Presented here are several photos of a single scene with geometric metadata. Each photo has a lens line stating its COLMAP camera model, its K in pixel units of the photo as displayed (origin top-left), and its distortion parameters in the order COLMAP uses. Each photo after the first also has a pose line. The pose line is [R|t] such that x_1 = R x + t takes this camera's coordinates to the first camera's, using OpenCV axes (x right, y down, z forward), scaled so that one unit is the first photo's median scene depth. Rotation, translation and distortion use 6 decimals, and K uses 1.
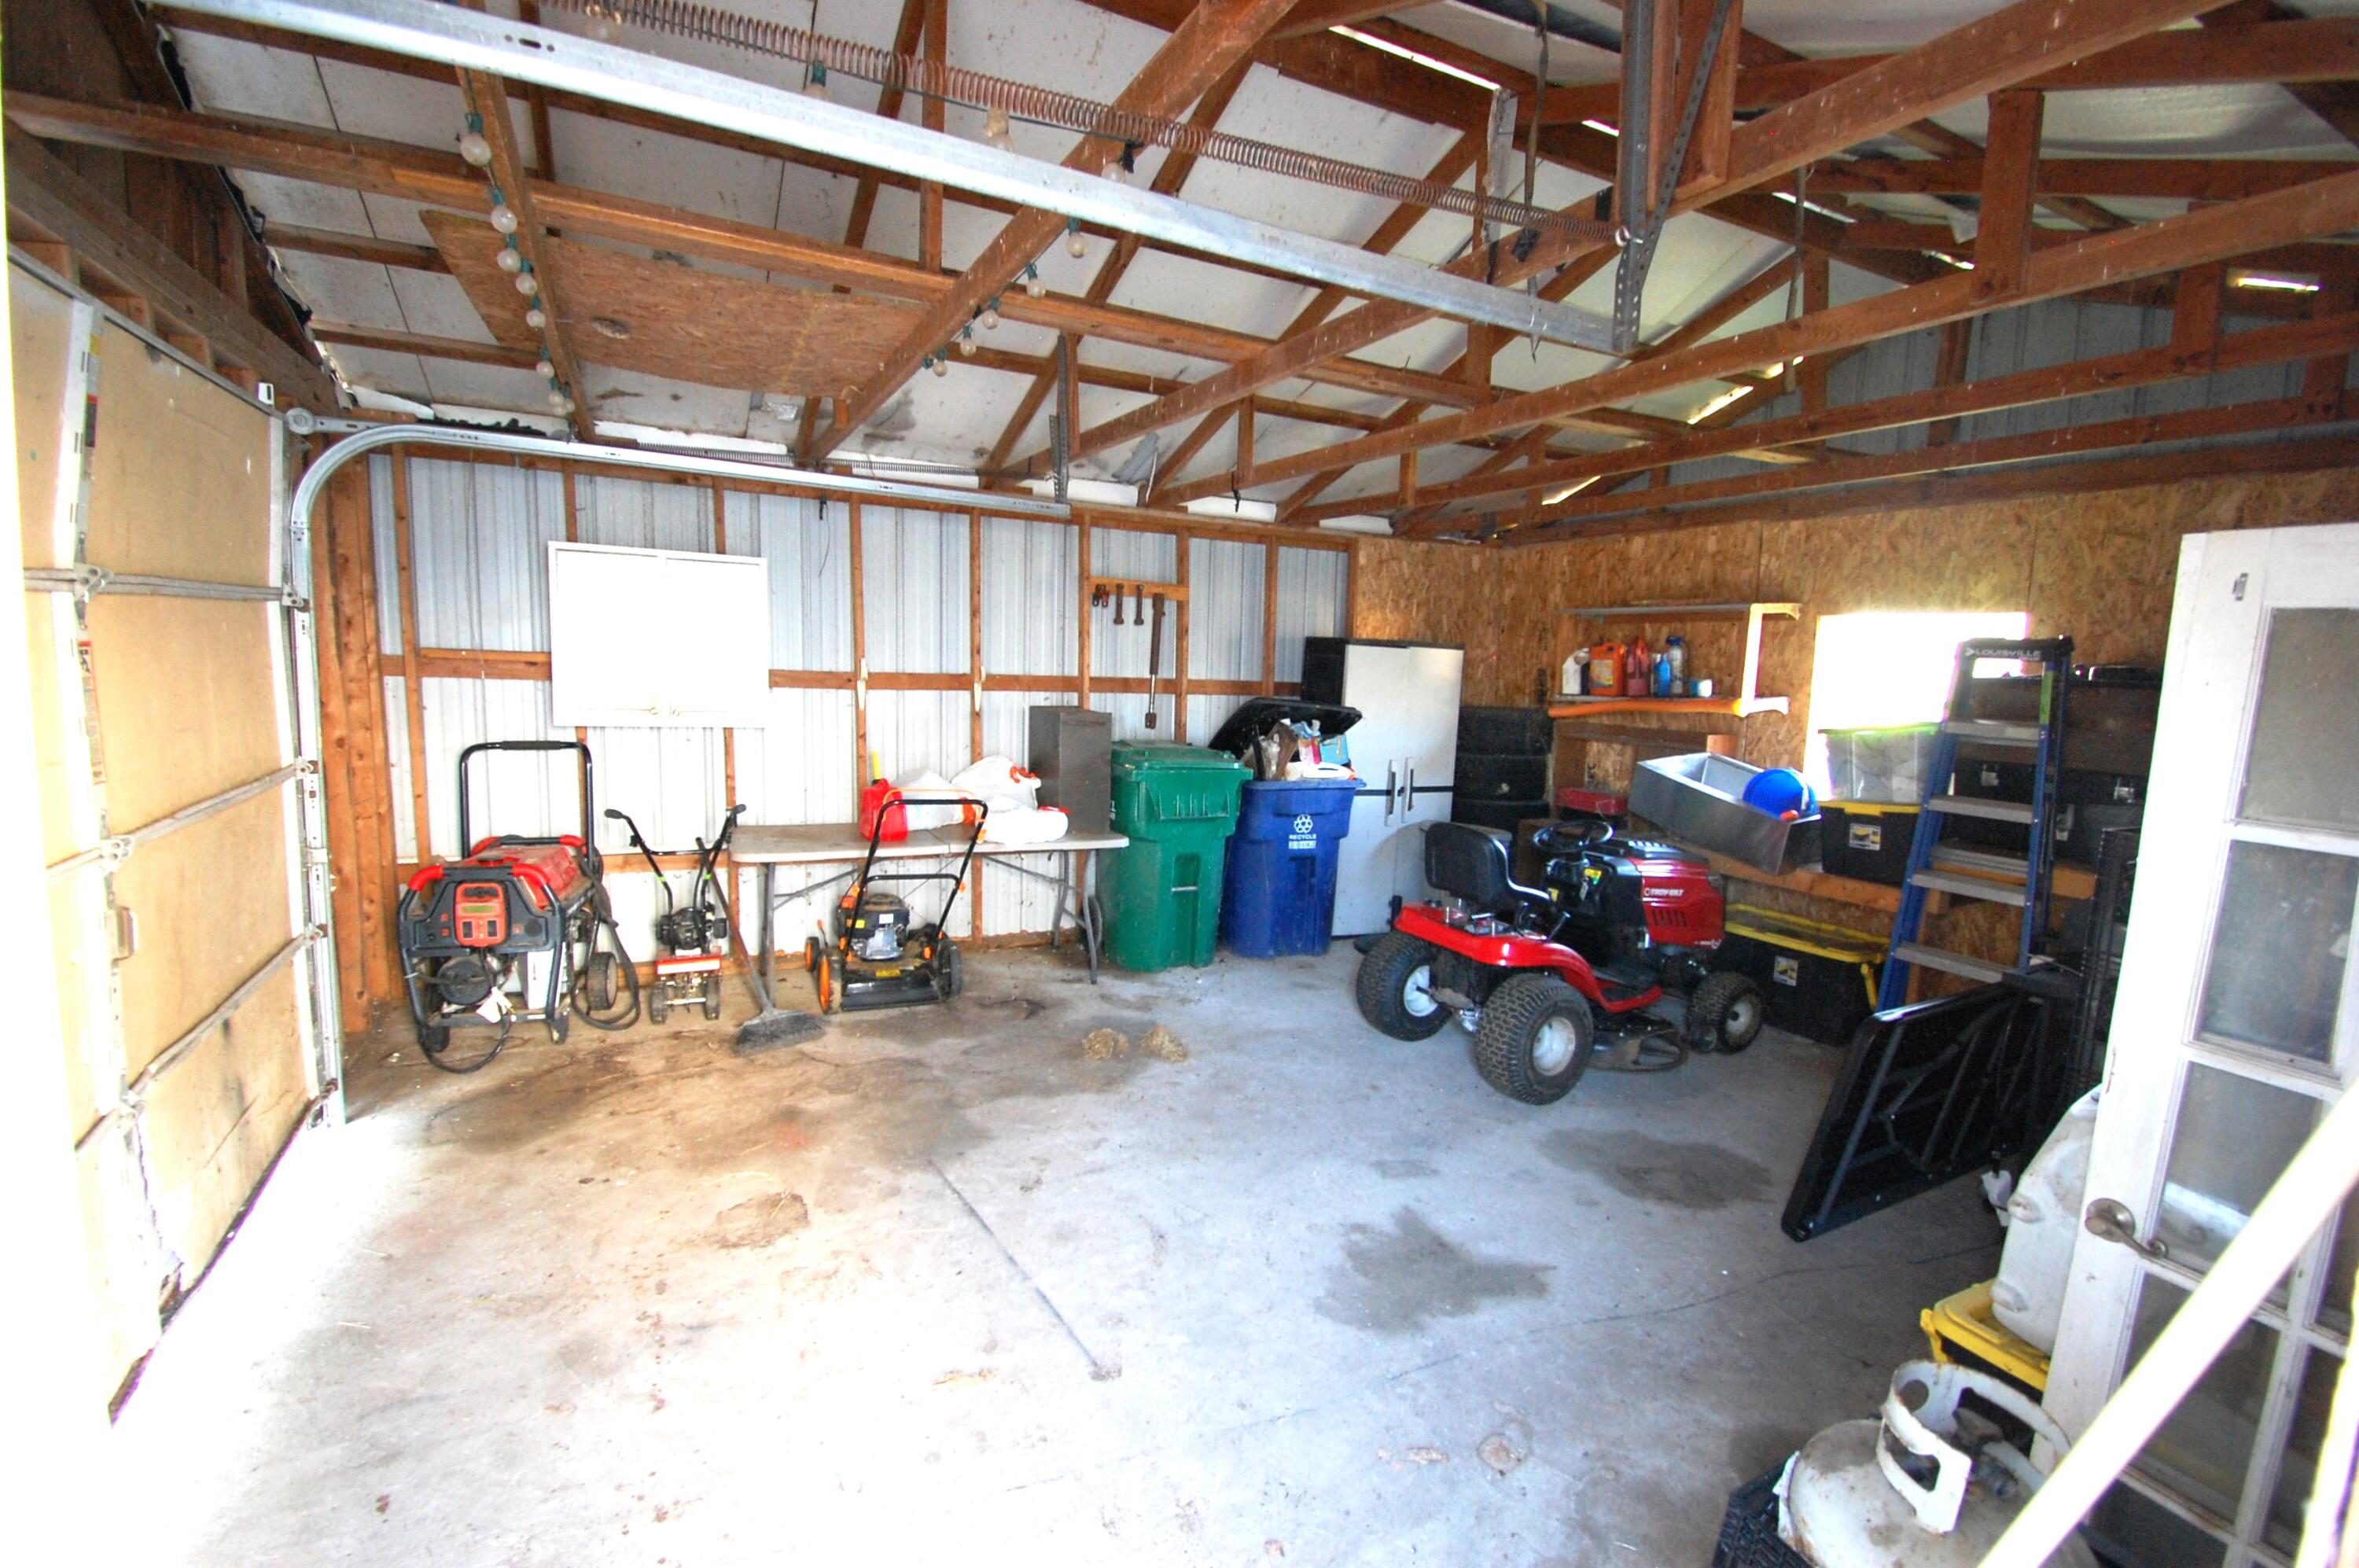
lens RADIAL K [[1034.2, 0, 1179.5], [0, 1034.2, 784.0], [0, 0, 1]] dist [-0.000799, -0.000306]
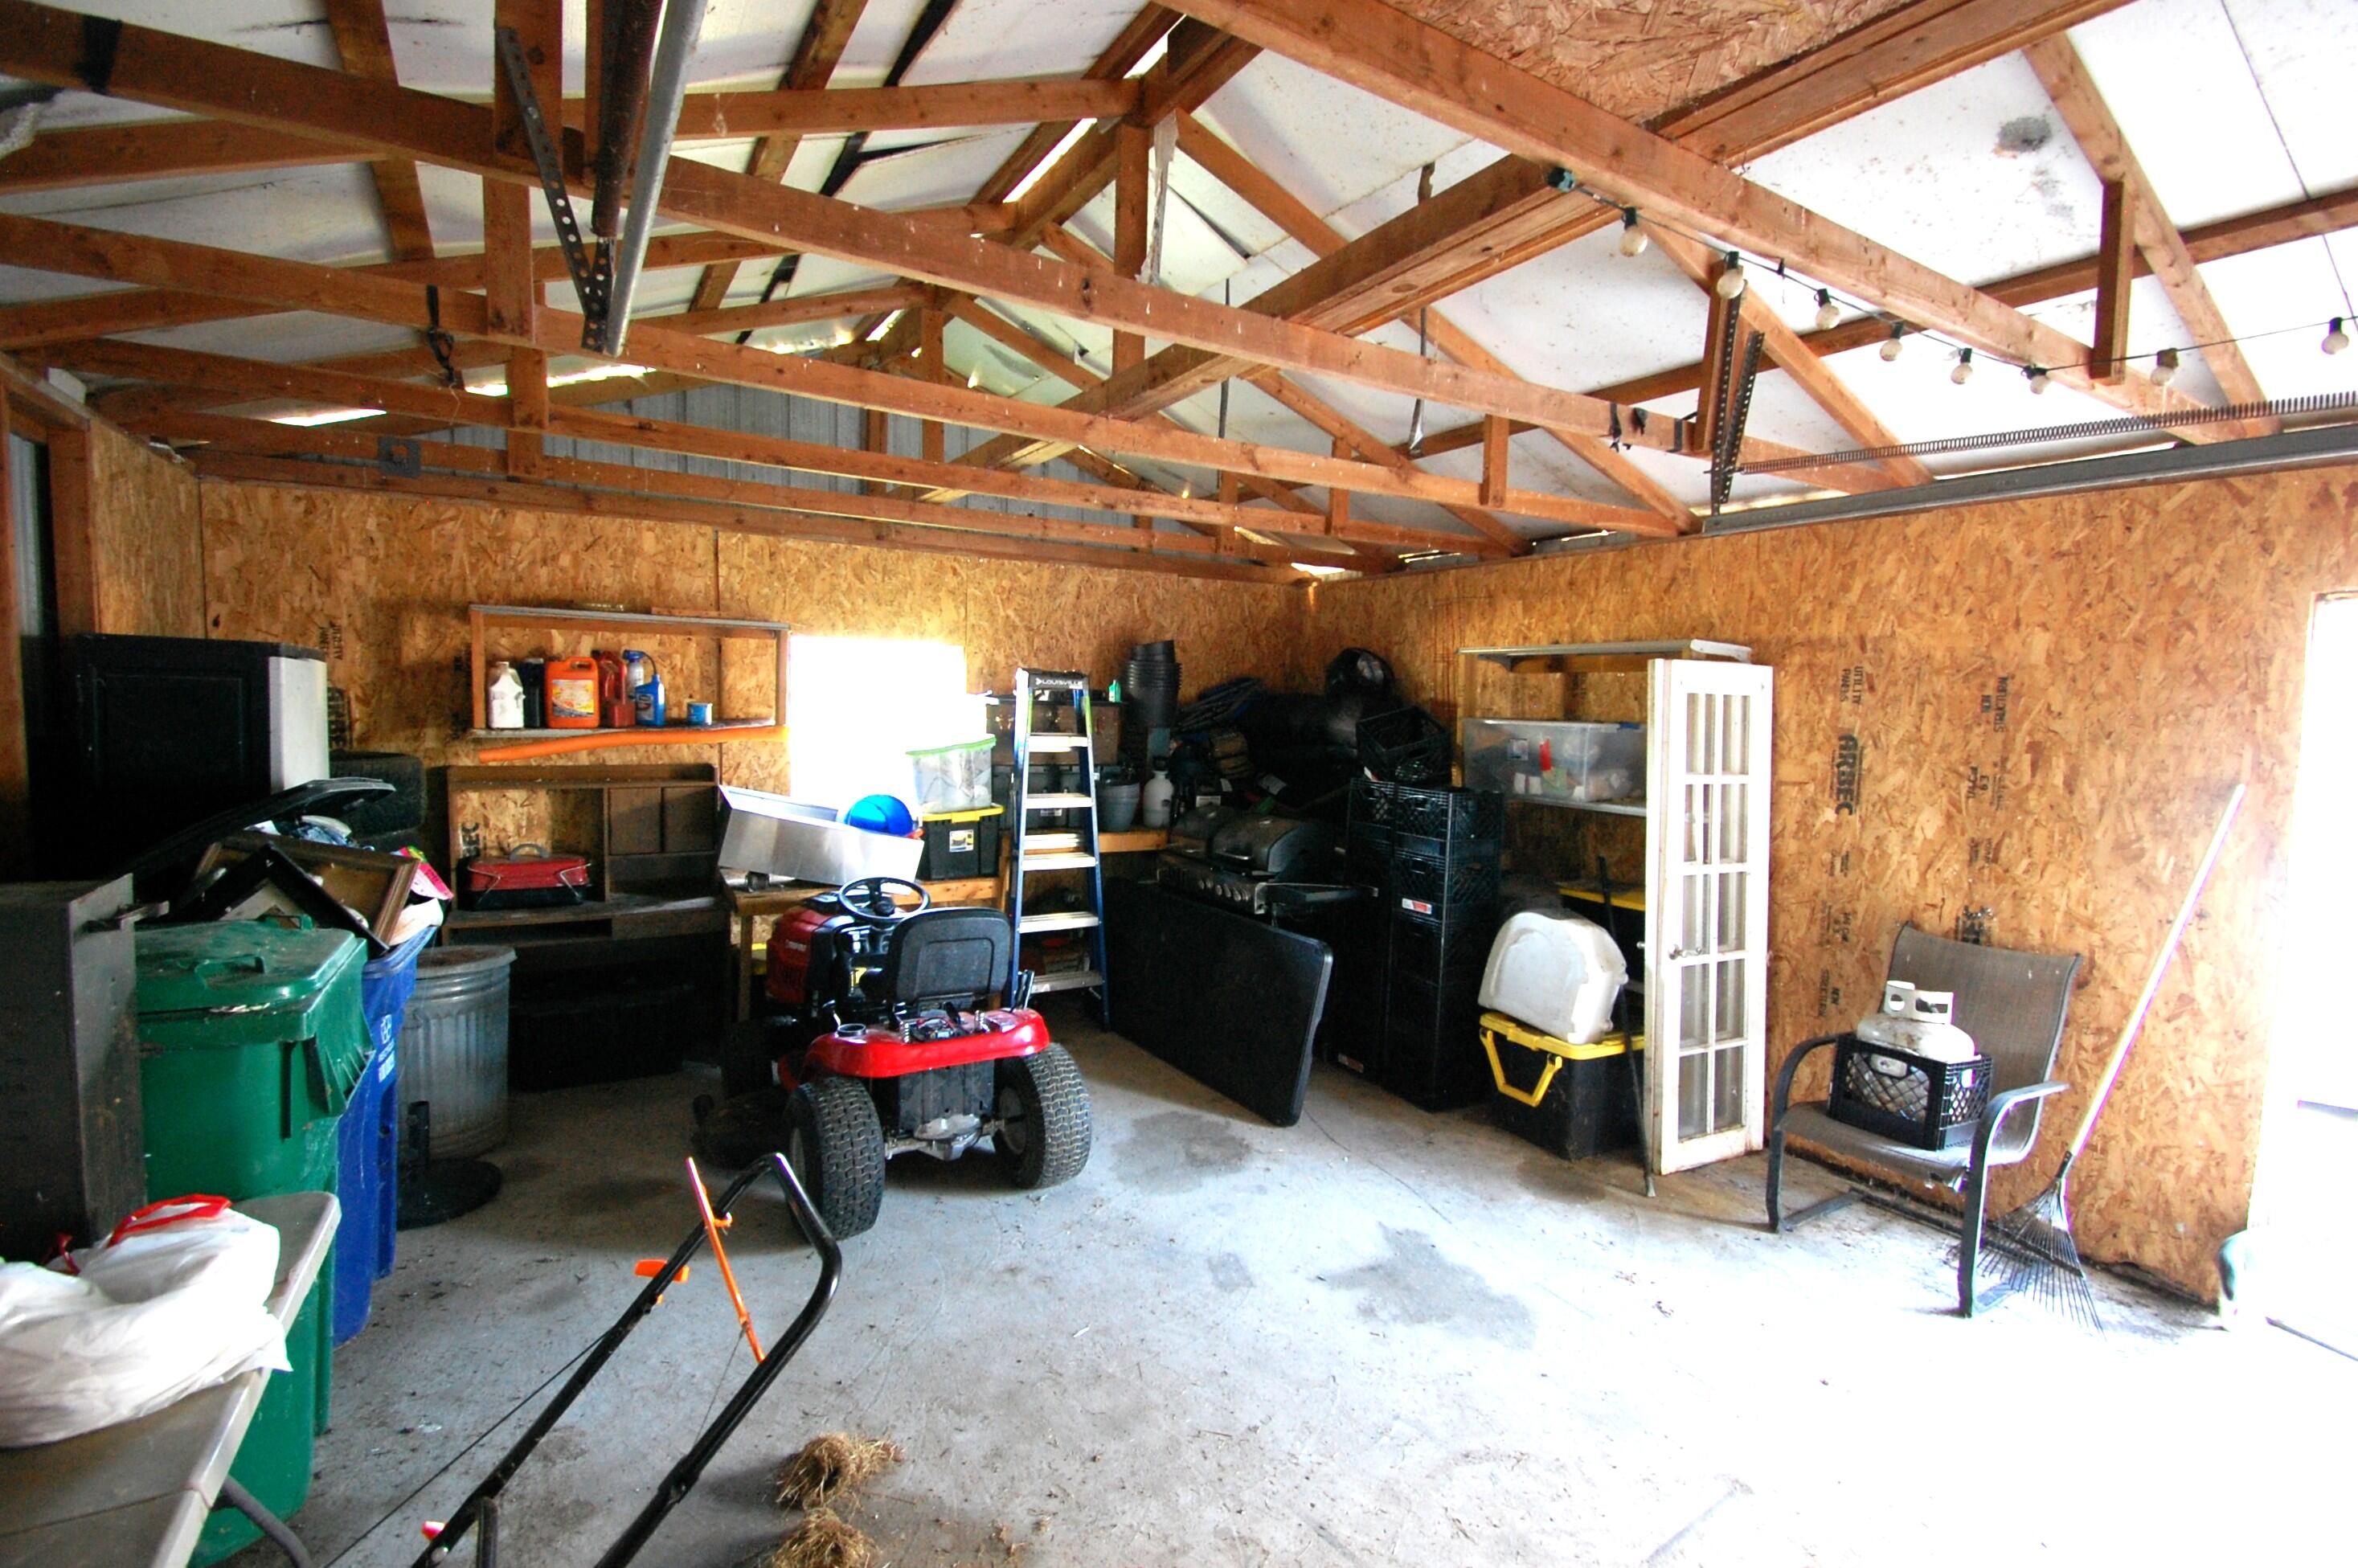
lens RADIAL K [[1065.0, 0, 1174.2], [0, 1065.0, 789.8], [0, 0, 1]] dist [-0.000217, -0.000133]
pose [[-0.066187, -0.124748, 0.989978, -0.464558], [0.090367, 0.987327, 0.130456, -0.124406], [-0.993707, 0.098096, -0.054075, 0.746920]]
